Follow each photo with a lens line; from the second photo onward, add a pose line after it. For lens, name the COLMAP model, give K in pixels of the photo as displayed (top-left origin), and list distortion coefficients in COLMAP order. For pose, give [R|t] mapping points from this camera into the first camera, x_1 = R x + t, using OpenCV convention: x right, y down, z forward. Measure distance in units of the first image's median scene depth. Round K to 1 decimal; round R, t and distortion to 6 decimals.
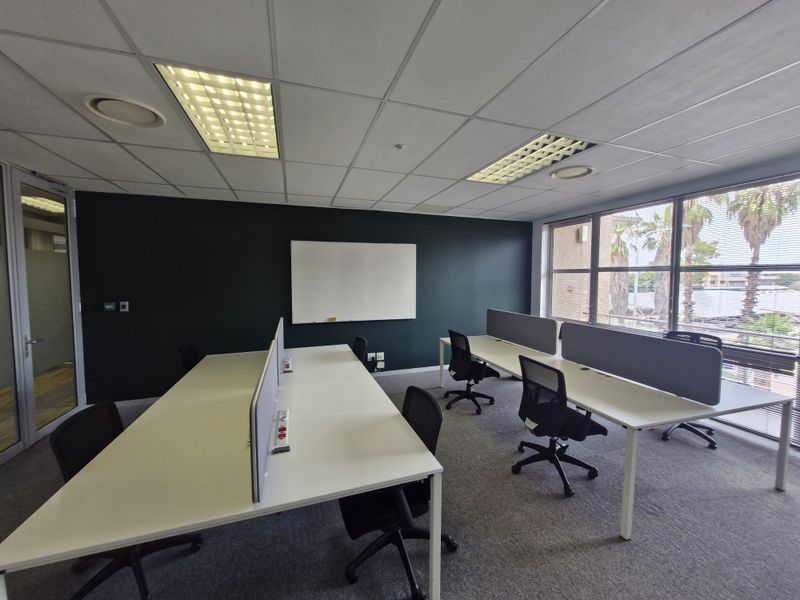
lens RADIAL K [[316.8, 0, 397.0], [0, 316.8, 293.4], [0, 0, 1]] dist [0.008613, -0.000077]
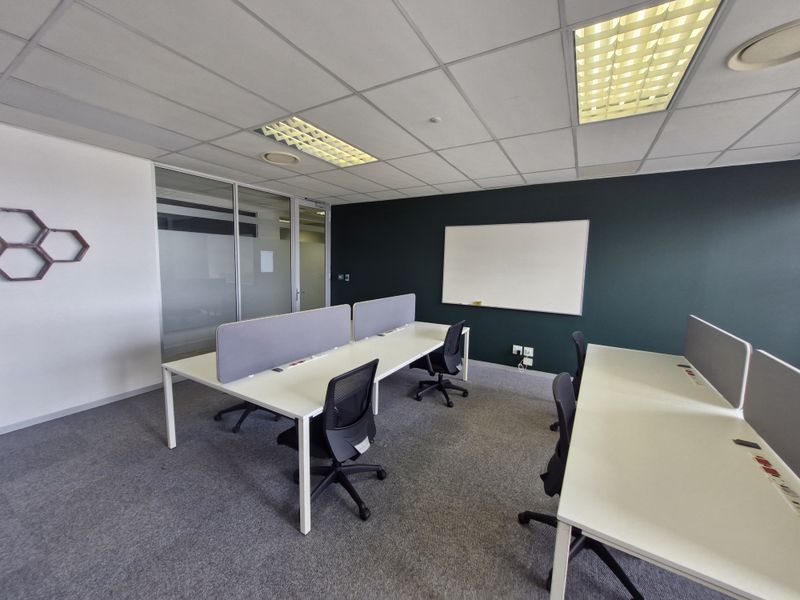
lens RADIAL K [[316.8, 0, 397.0], [0, 316.8, 293.4], [0, 0, 1]] dist [0.008613, -0.000077]
pose [[0.656488, 0.096750, -0.748106, 0.457415], [-0.056415, 0.995261, 0.079207, -0.017123], [0.752224, -0.009794, 0.658835, 0.184144]]
